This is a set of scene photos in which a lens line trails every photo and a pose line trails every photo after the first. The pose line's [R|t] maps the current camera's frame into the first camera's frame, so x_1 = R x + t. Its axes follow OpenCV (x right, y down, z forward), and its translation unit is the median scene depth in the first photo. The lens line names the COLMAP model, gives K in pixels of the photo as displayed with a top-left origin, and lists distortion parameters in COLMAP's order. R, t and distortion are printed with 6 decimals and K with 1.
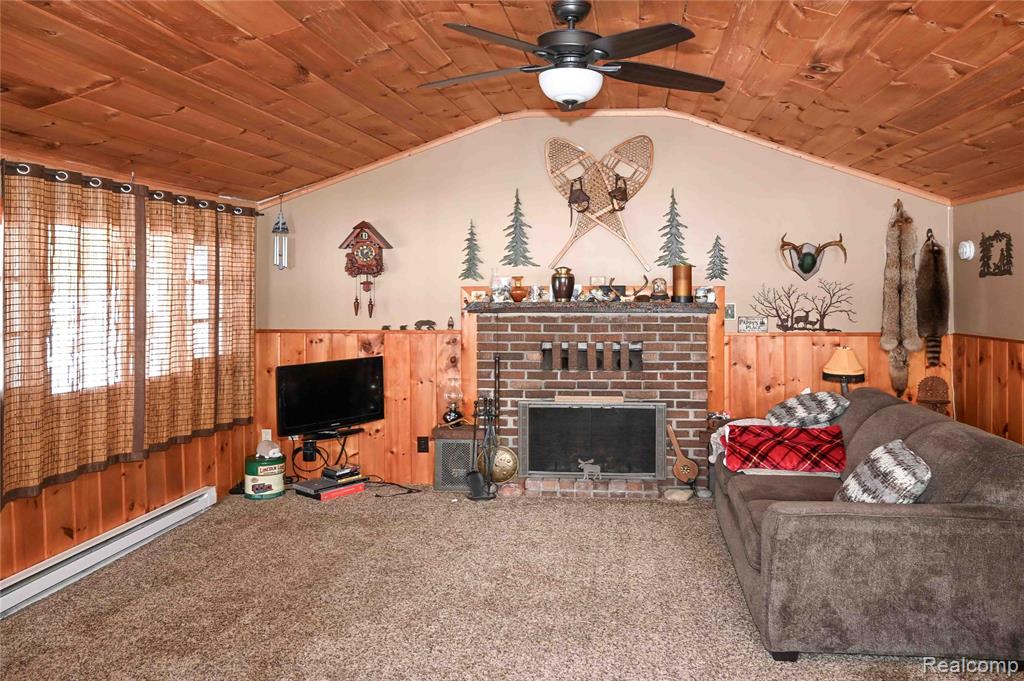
lens RADIAL K [[805.6, 0, 564.7], [0, 805.6, 294.8], [0, 0, 1]] dist [-0.001874, 0.000642]
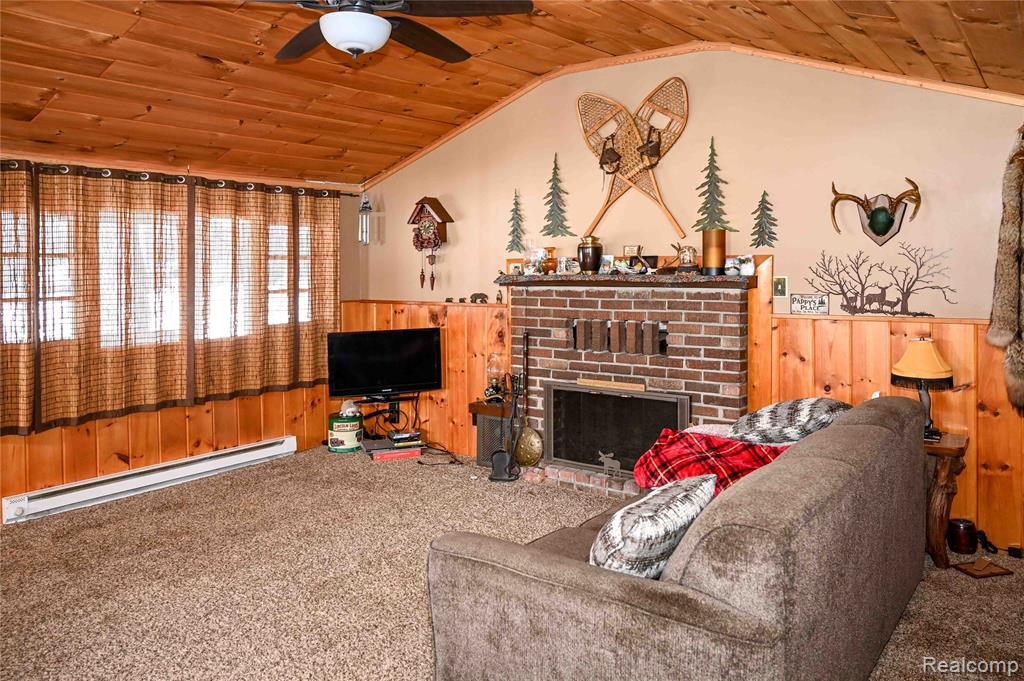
lens RADIAL K [[770.5, 0, 455.7], [0, 770.5, 274.4], [0, 0, 1]] dist [0.001103, -0.000506]
pose [[0.847280, 0.000634, -0.531146, 0.337101], [0.001742, 0.999991, 0.003971, 0.004904], [0.531144, -0.004290, 0.847271, 0.195041]]
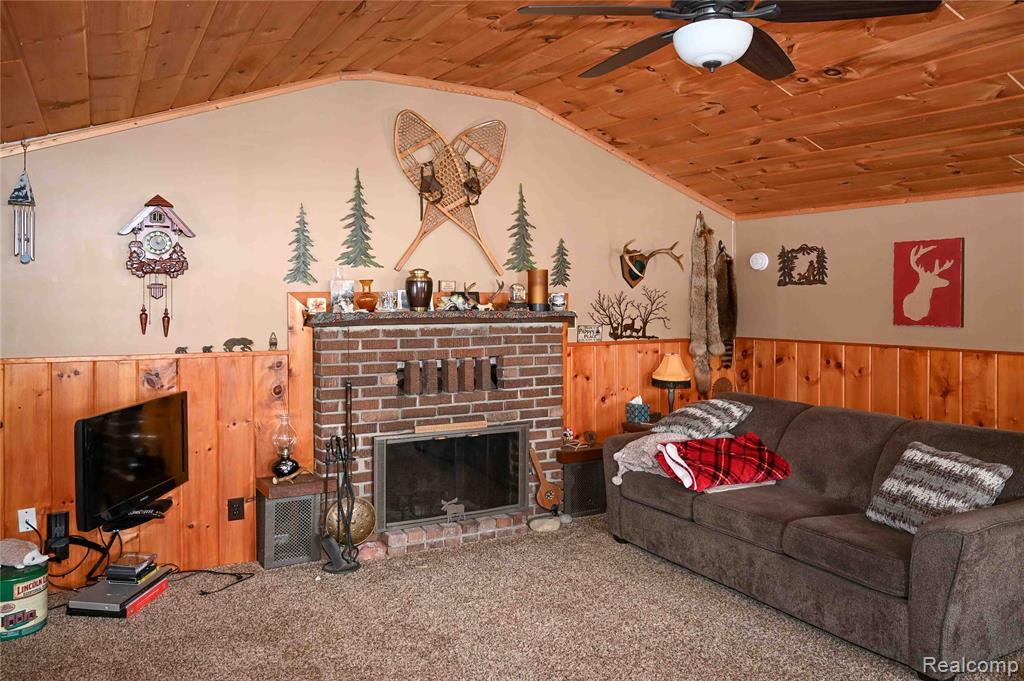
lens RADIAL K [[782.6, 0, 328.6], [0, 782.6, 297.9], [0, 0, 1]] dist [-0.001576, -0.003185]
pose [[0.838030, 0.000731, 0.545623, -0.528869], [0.001548, 0.999992, -0.003718, -0.002291], [-0.545622, 0.003961, 0.838022, 0.389041]]
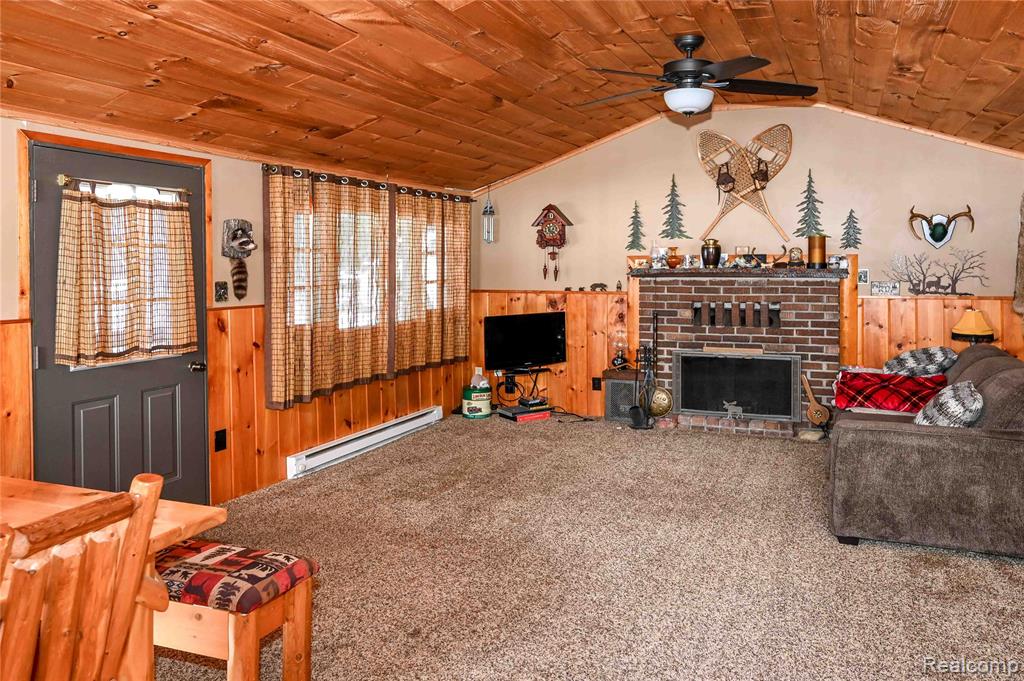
lens RADIAL K [[761.8, 0, 515.5], [0, 761.8, 273.8], [0, 0, 1]] dist [-0.016461, 0.059836]
pose [[0.950176, 0.003676, -0.311692, 0.075637], [-0.000944, 0.999960, 0.008918, 0.007515], [0.311712, -0.008180, 0.950141, -0.160657]]
